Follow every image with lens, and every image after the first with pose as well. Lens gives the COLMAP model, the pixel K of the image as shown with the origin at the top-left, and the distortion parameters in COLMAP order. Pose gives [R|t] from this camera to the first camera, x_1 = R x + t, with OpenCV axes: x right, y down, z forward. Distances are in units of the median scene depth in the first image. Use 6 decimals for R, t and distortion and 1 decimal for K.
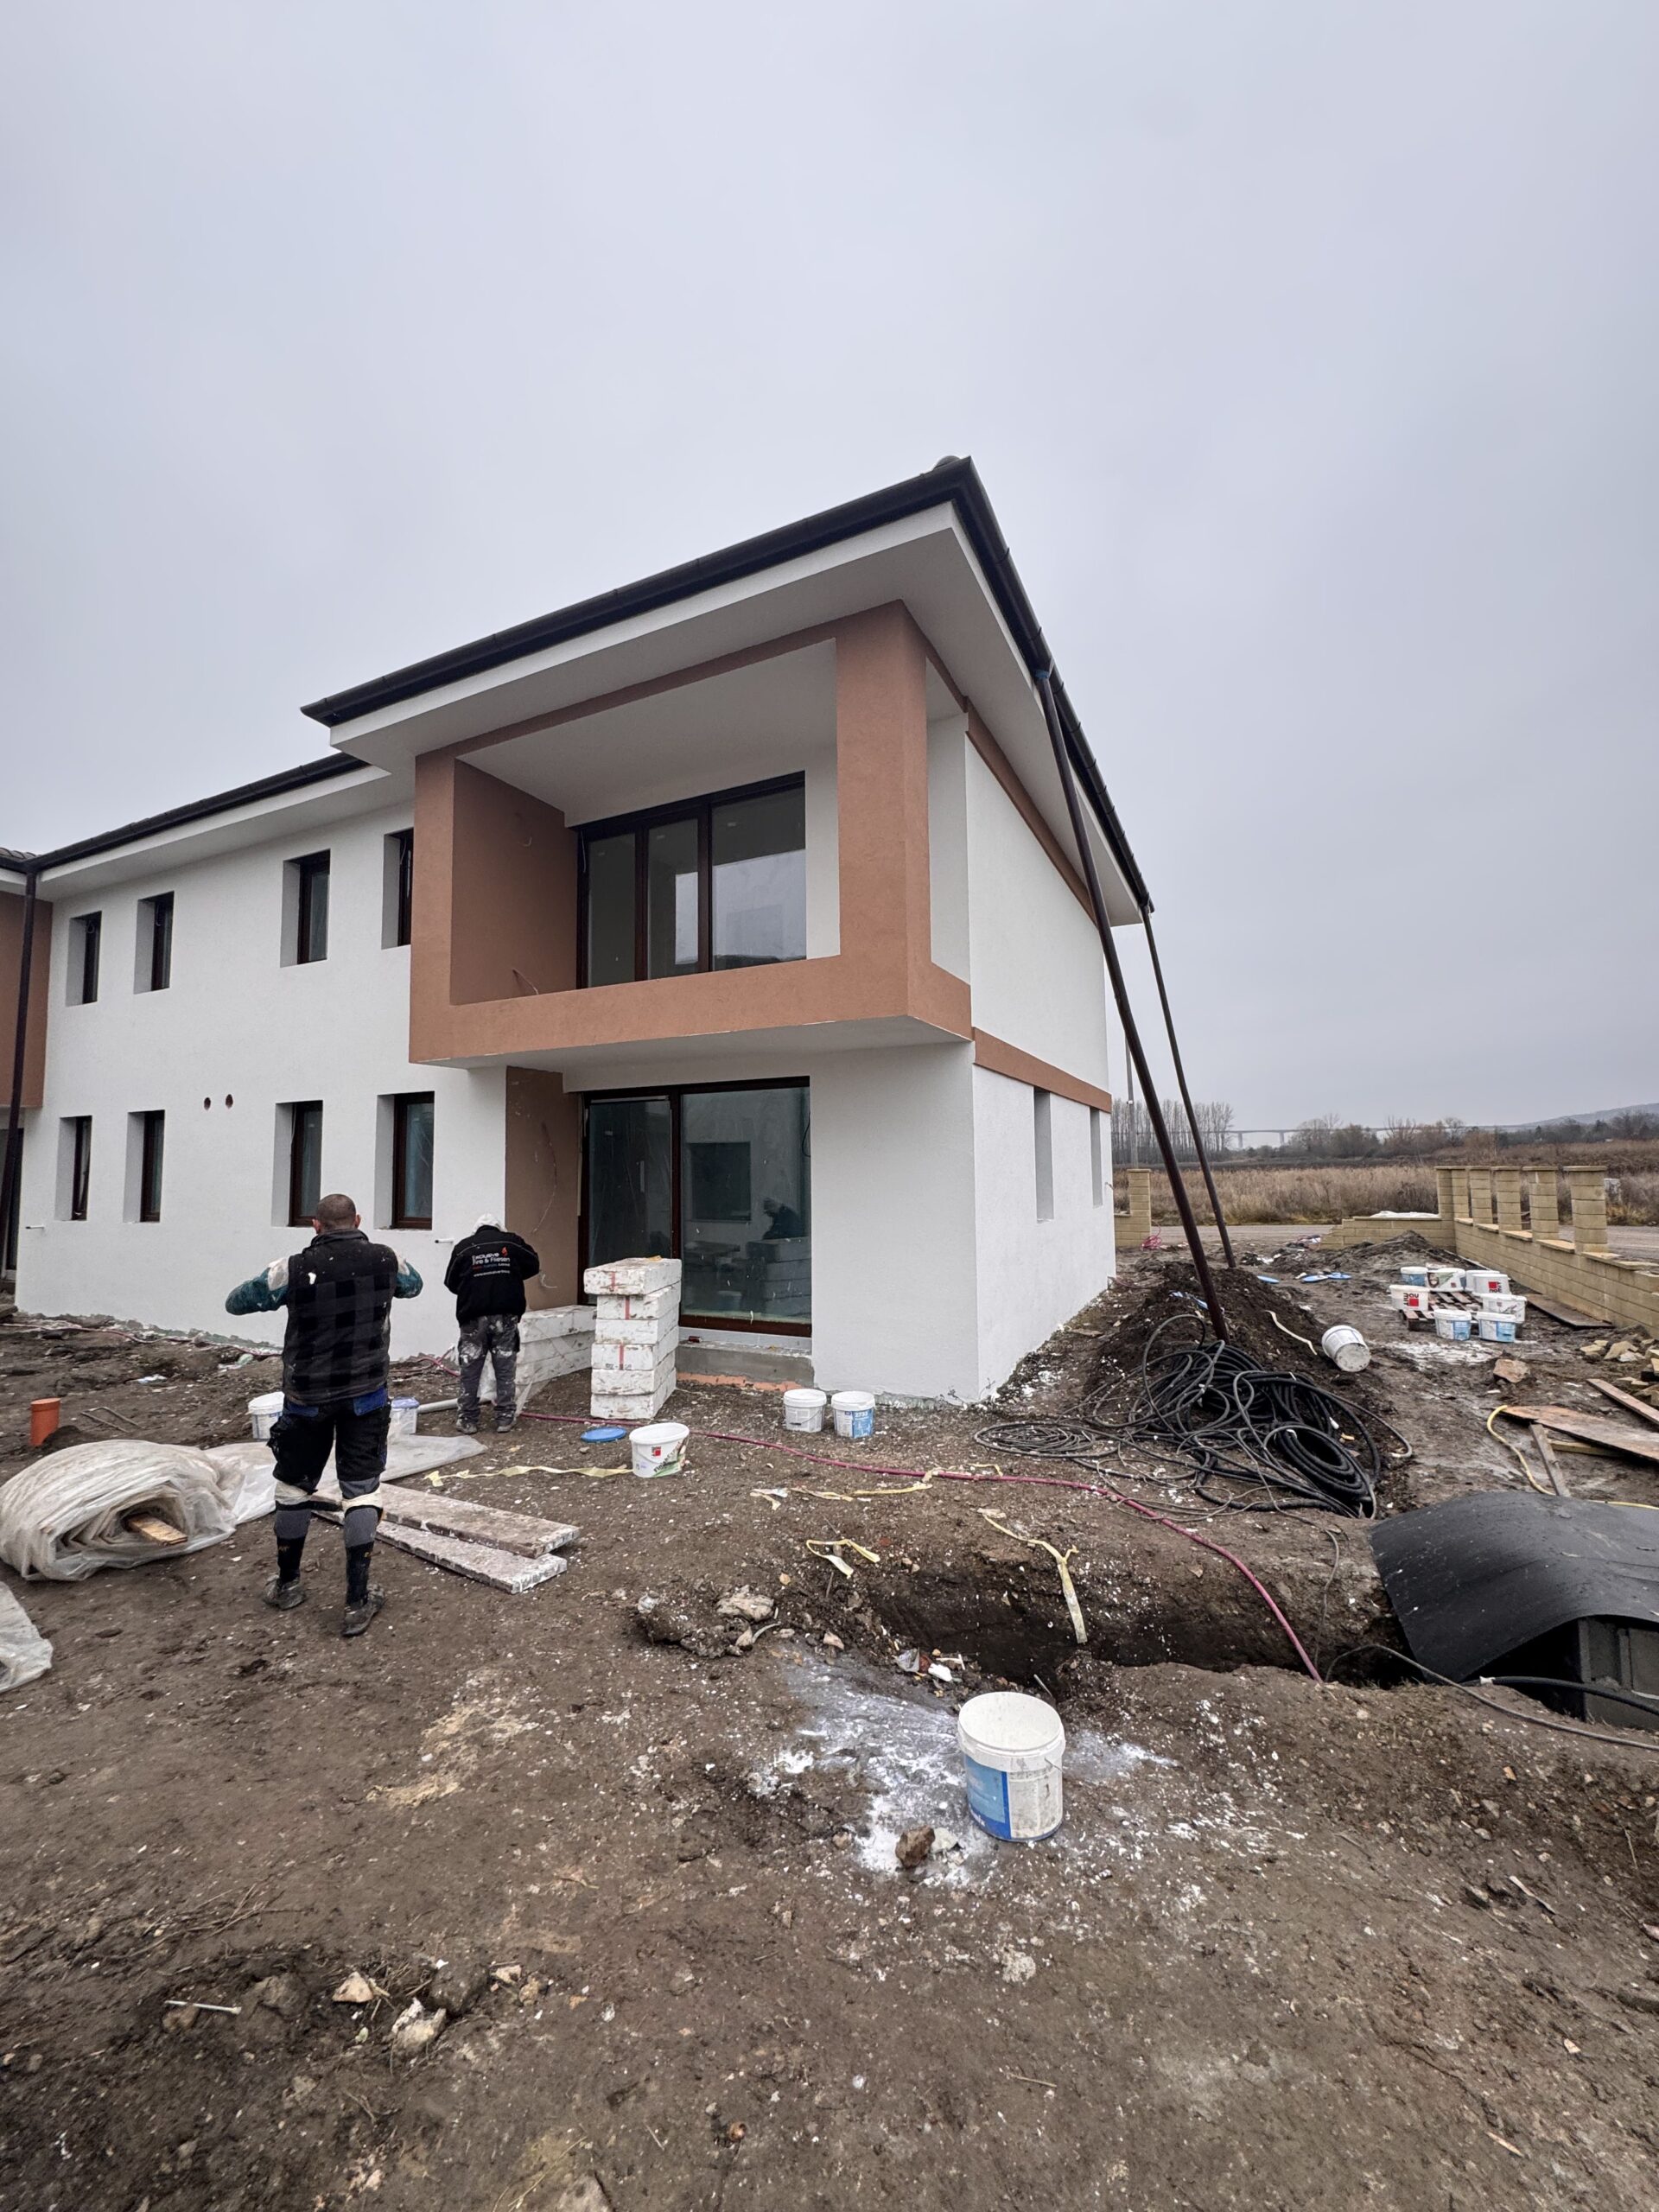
lens RADIAL K [[887.9, 0, 825.0], [0, 887.9, 1111.8], [0, 0, 1]] dist [-0.002171, 0.000406]
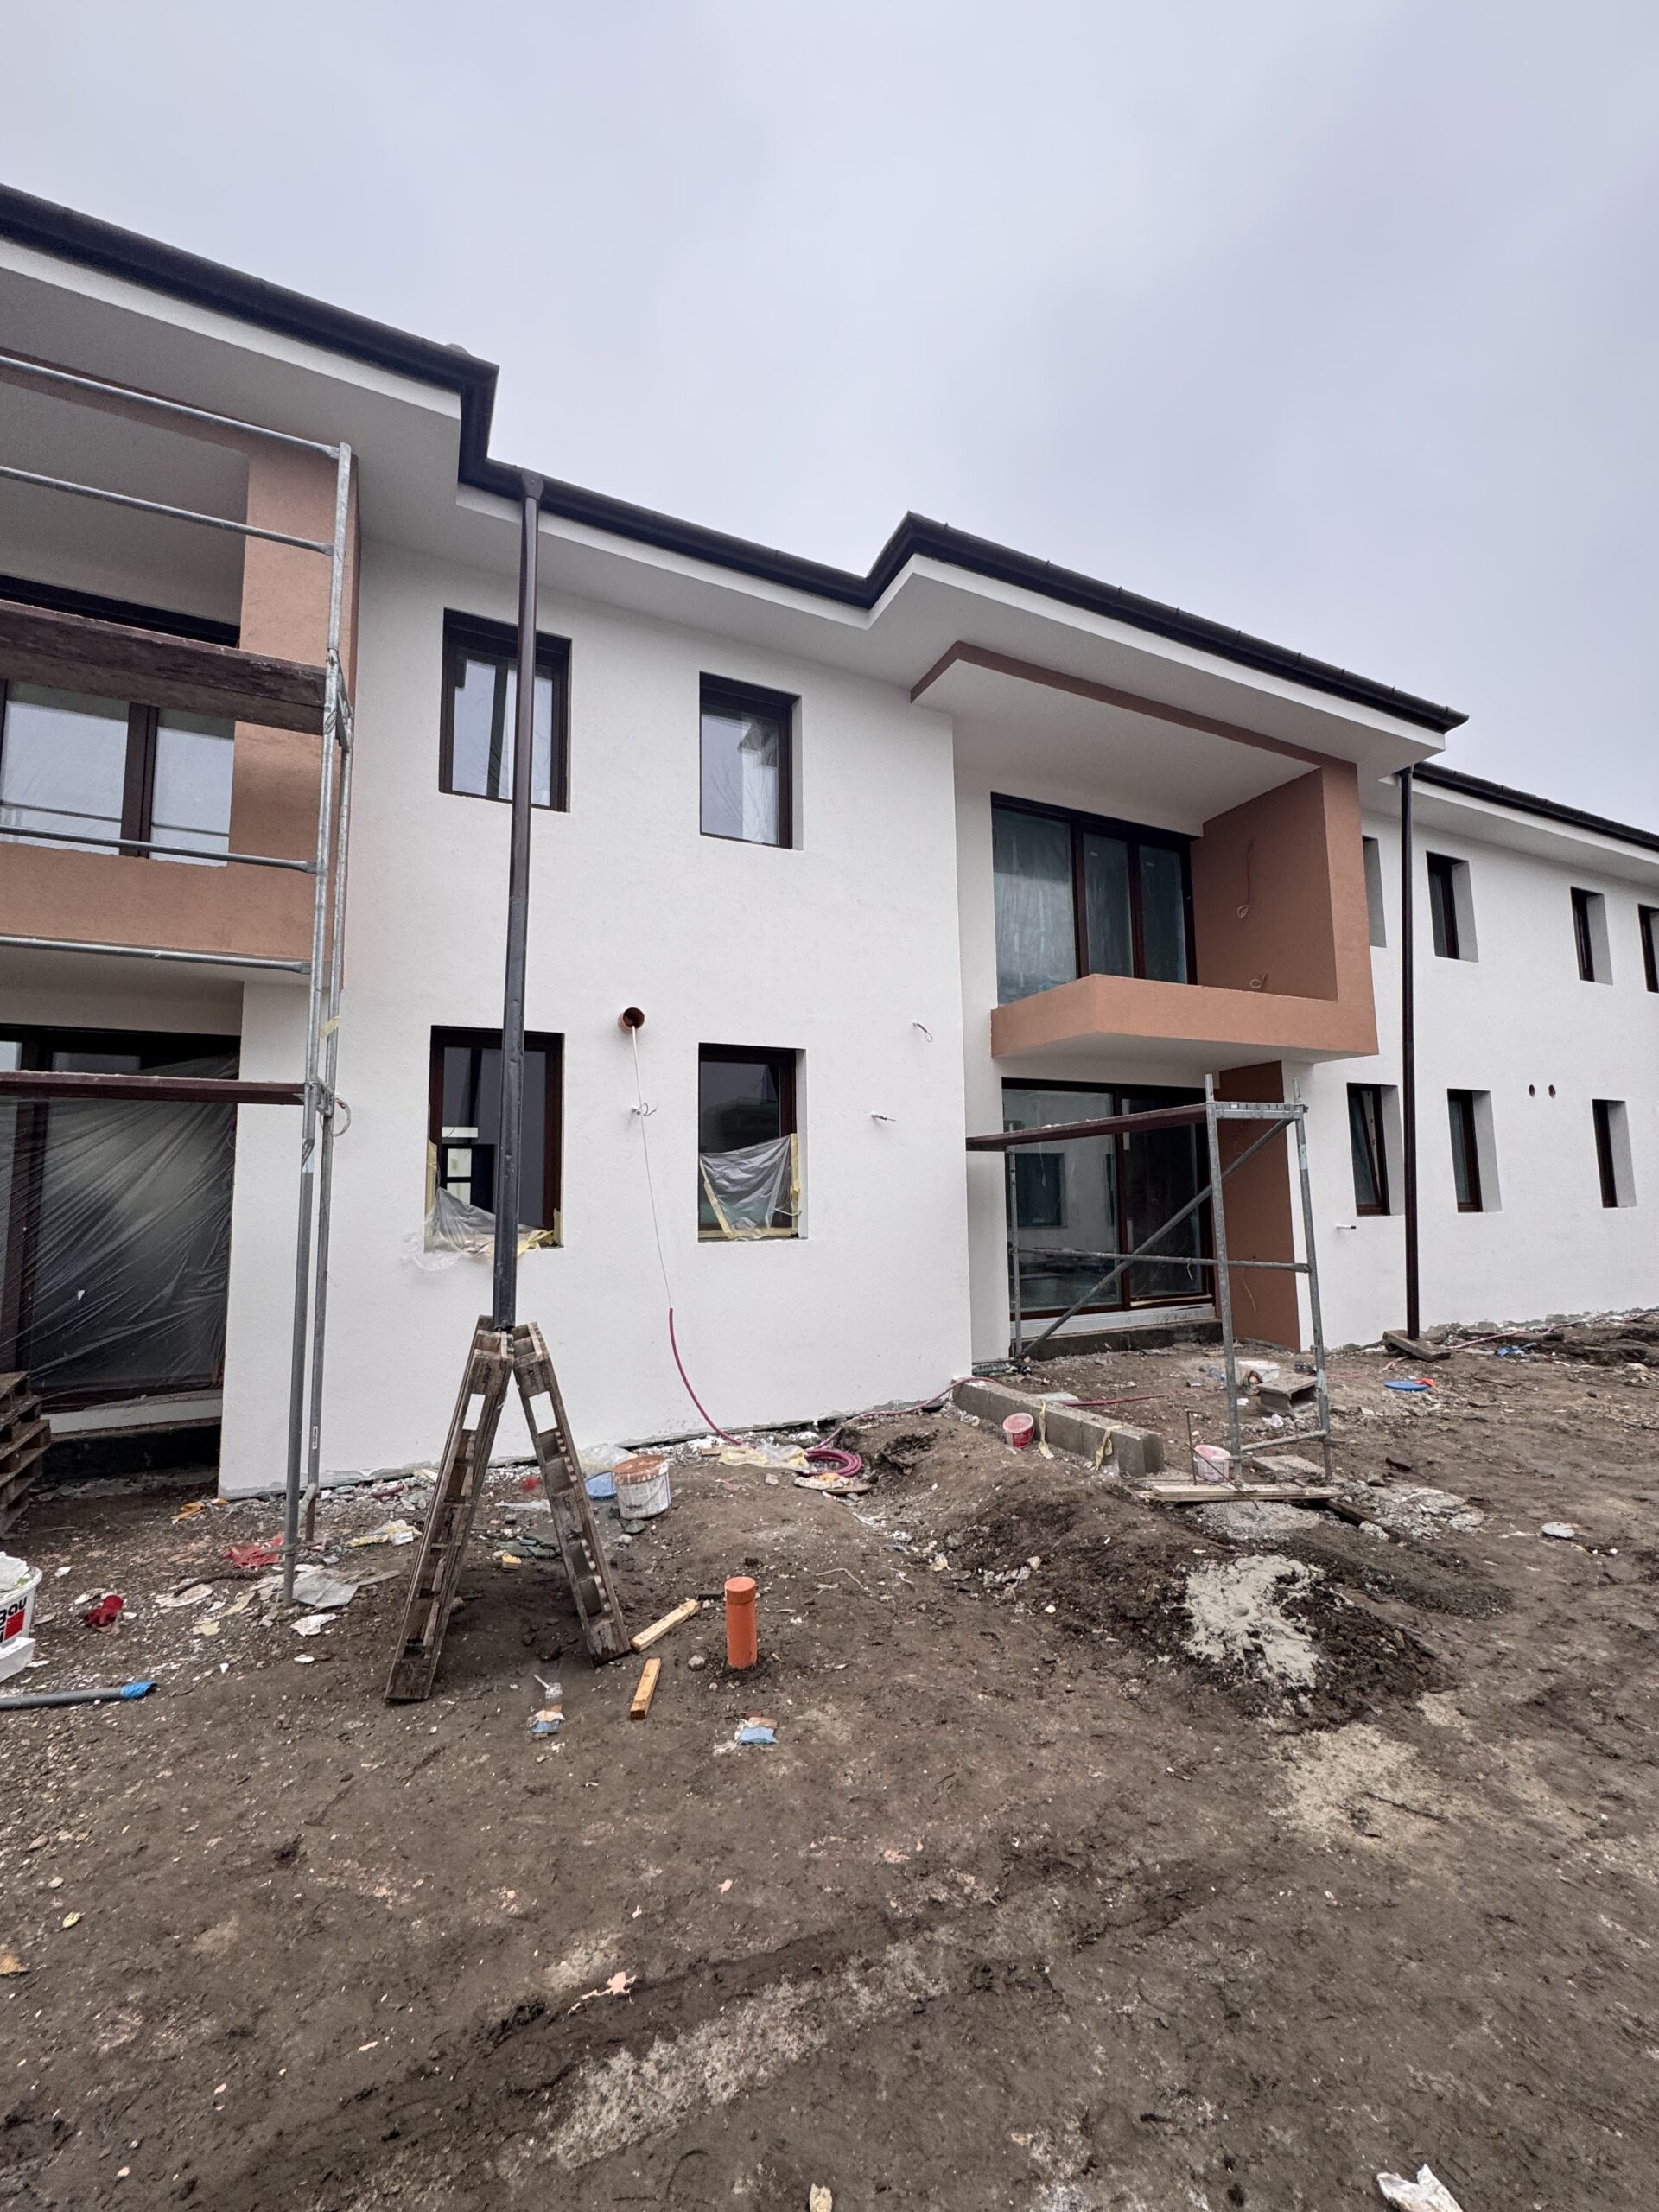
lens RADIAL K [[887.9, 0, 829.8], [0, 887.9, 1096.8], [0, 0, 1]] dist [-0.002171, 0.000406]
pose [[0.608520, 0.057630, 0.791443, -1.598543], [-0.060242, 0.997836, -0.026340, 0.059121], [-0.791249, -0.031649, 0.610675, 0.806427]]
